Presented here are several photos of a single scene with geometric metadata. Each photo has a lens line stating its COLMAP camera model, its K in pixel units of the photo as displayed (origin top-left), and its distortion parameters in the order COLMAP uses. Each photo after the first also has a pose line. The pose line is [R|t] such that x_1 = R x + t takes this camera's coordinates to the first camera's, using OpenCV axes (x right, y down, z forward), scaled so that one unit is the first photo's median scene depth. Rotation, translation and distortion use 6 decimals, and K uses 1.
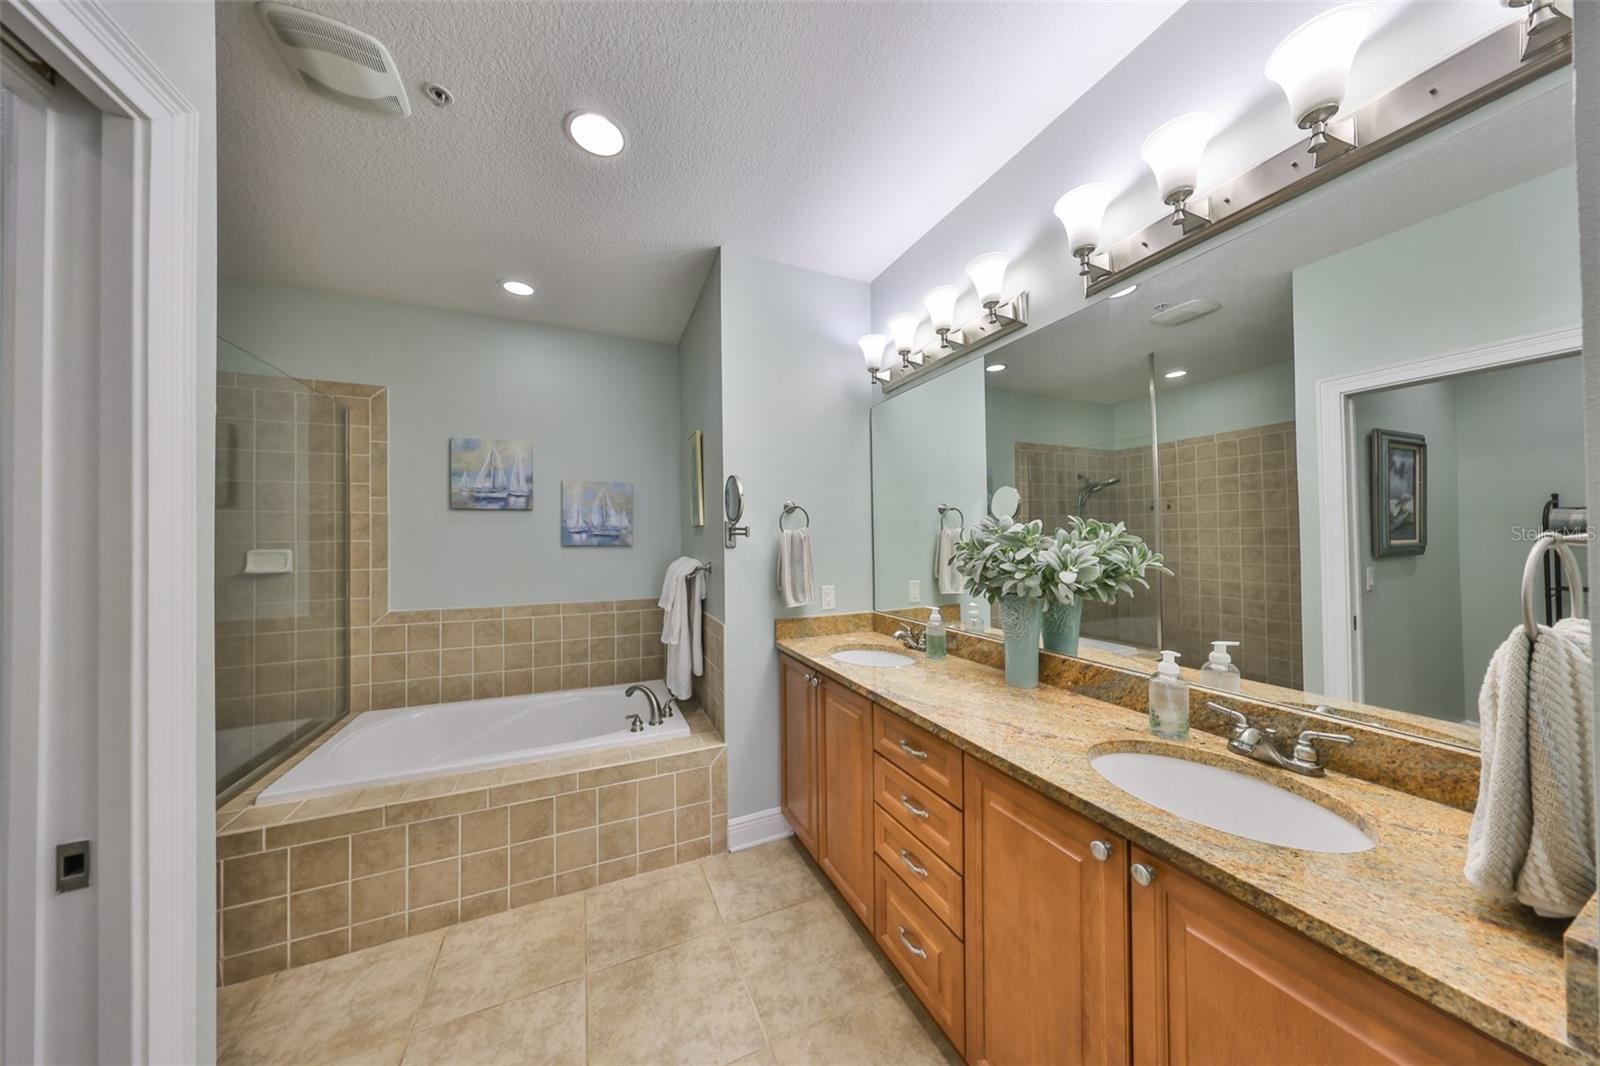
lens RADIAL K [[489.1, 0, 802.0], [0, 489.1, 537.5], [0, 0, 1]] dist [0.000681, -0.000072]
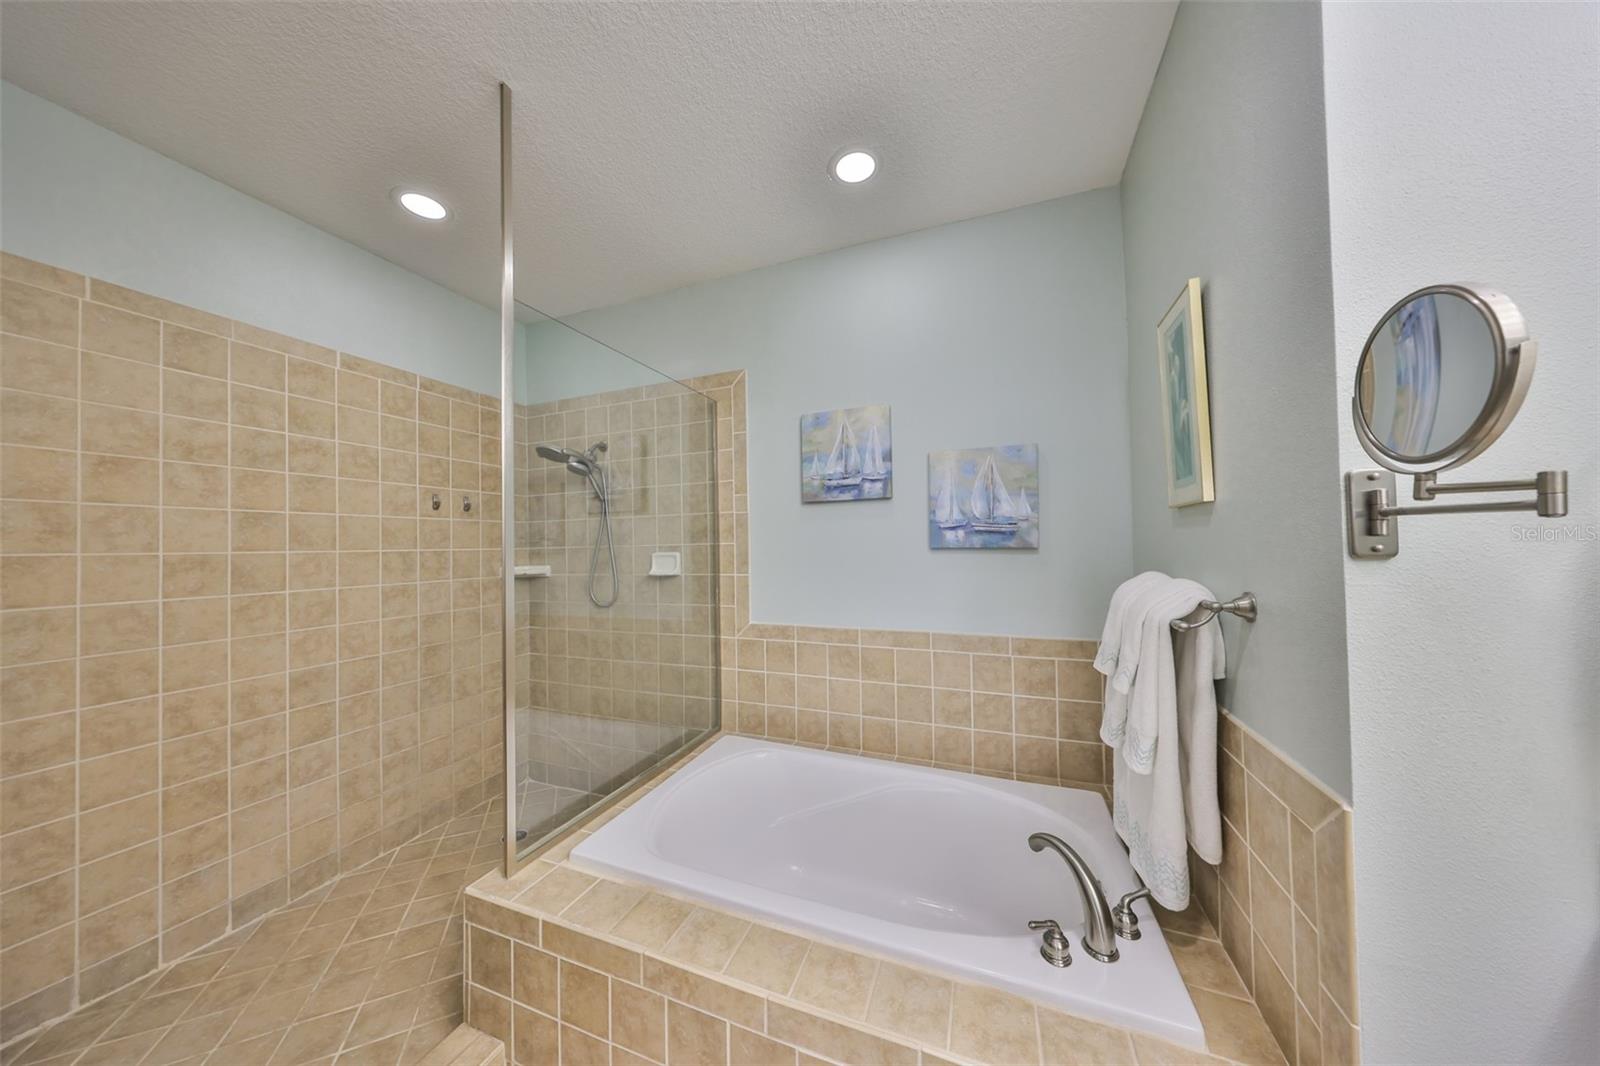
lens RADIAL K [[489.1, 0, 802.0], [0, 489.1, 537.5], [0, 0, 1]] dist [0.000681, -0.000072]
pose [[0.706111, -0.013688, -0.707969, -0.151655], [0.013769, 0.999890, -0.005599, 0.003408], [0.707968, -0.005795, 0.706221, 0.443423]]
